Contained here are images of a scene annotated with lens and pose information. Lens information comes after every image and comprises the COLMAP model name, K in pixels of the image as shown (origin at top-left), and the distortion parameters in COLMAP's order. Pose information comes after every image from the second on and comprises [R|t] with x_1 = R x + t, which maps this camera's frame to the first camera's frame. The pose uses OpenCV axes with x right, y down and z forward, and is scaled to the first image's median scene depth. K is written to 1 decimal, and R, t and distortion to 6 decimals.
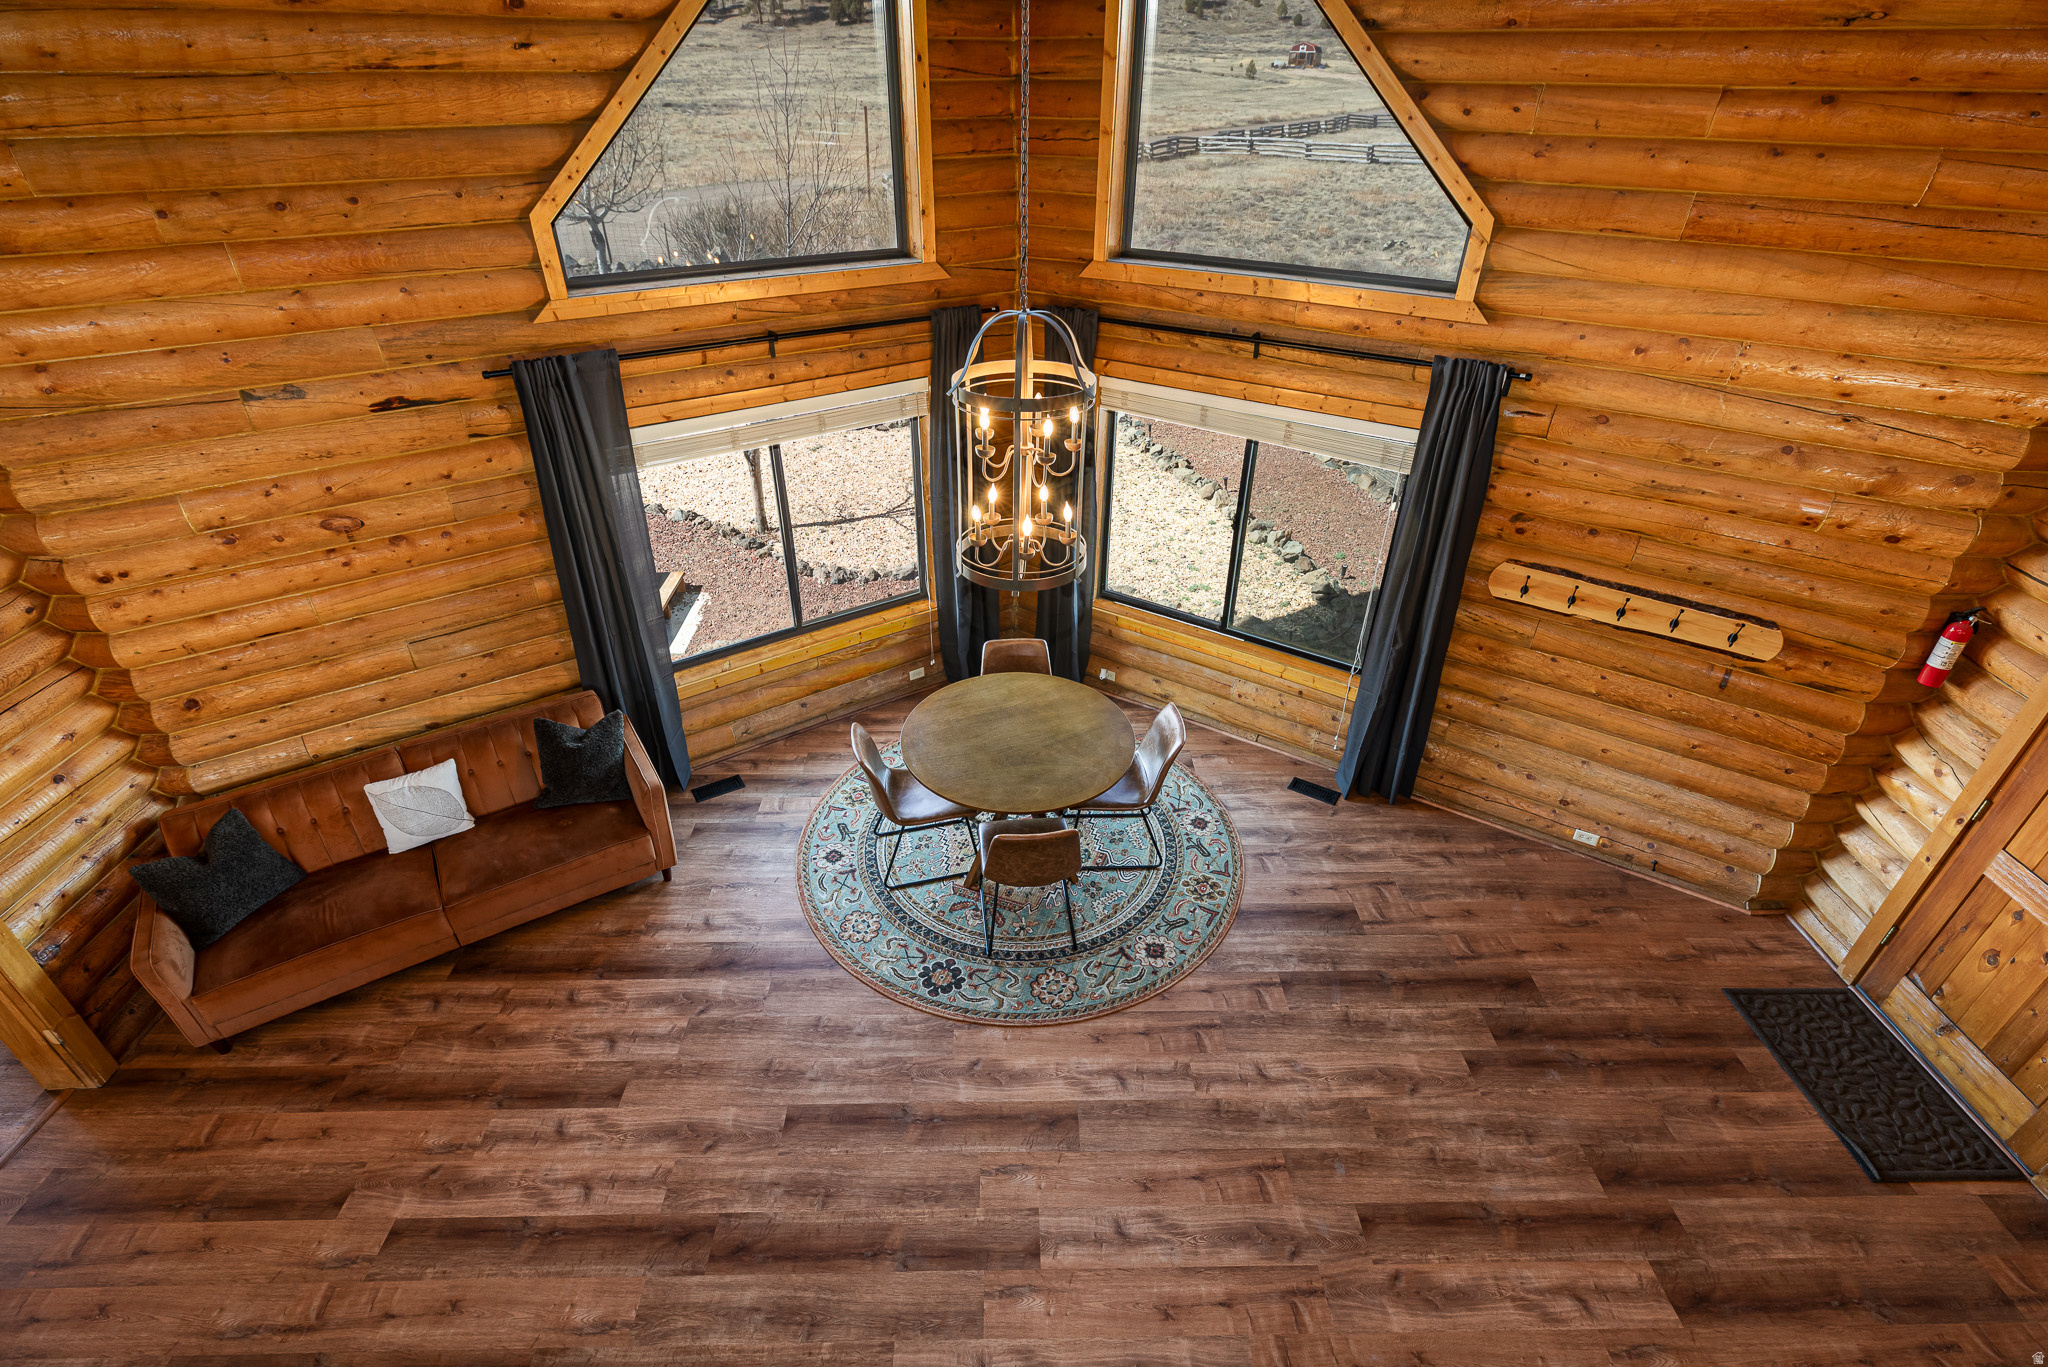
lens RADIAL K [[942.5, 0, 1032.8], [0, 942.5, 678.7], [0, 0, 1]] dist [0.008206, -0.000493]
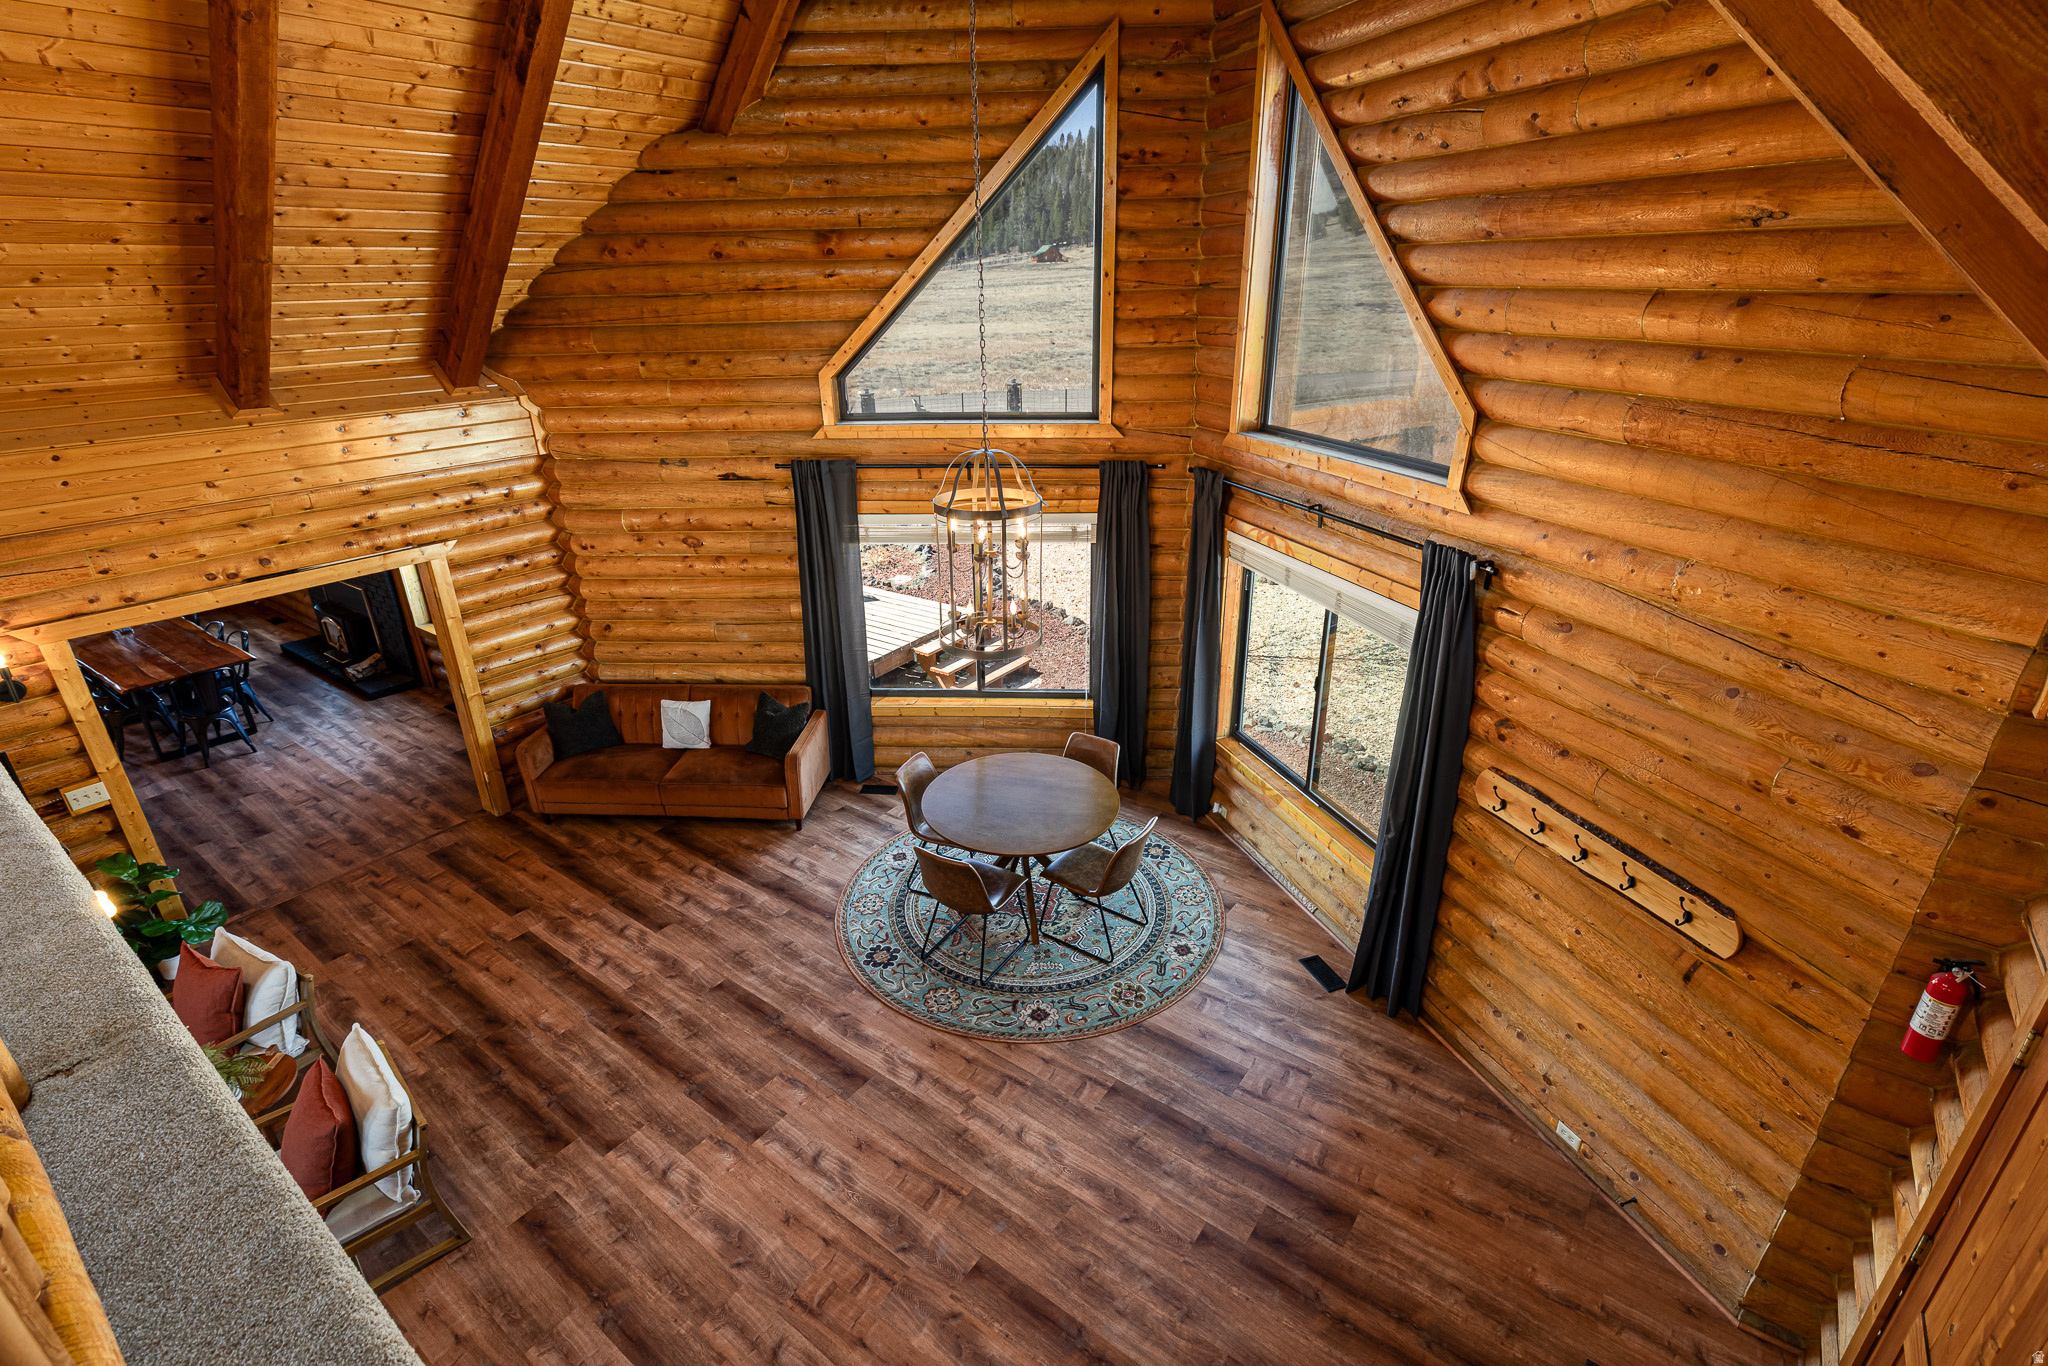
lens RADIAL K [[942.5, 0, 1032.9], [0, 942.5, 694.0], [0, 0, 1]] dist [0.008206, -0.000493]
pose [[0.794293, 0.227946, -0.563152, 0.722436], [-0.311870, 0.948475, -0.055962, -0.004237], [0.521379, 0.220080, 0.824457, 0.003791]]
